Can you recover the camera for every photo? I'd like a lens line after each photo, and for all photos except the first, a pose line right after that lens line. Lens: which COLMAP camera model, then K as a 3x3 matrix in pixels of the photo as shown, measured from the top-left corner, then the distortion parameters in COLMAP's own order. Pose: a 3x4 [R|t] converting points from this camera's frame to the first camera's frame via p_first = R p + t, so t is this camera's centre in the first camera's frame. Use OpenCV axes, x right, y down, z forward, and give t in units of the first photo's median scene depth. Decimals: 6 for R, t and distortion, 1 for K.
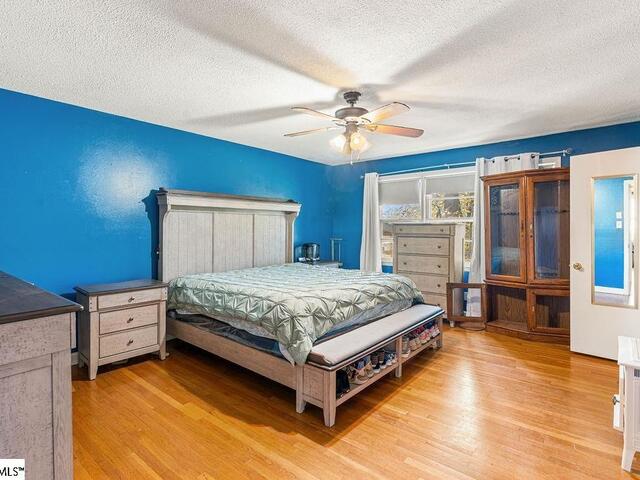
lens RADIAL K [[345.5, 0, 323.0], [0, 345.5, 234.8], [0, 0, 1]] dist [-0.002129, -0.001137]
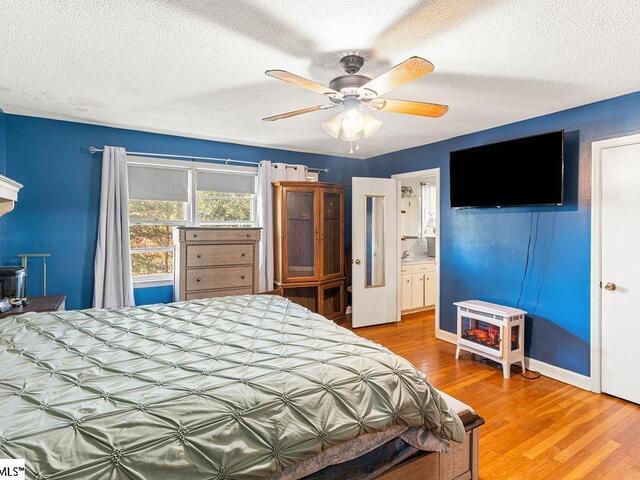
lens RADIAL K [[345.5, 0, 323.4], [0, 345.5, 227.3], [0, 0, 1]] dist [-0.002129, -0.001137]
pose [[0.327465, -0.000381, 0.944863, -0.418186], [0.016265, 0.999854, -0.005233, -0.026129], [-0.944723, 0.017082, 0.327424, 0.533193]]
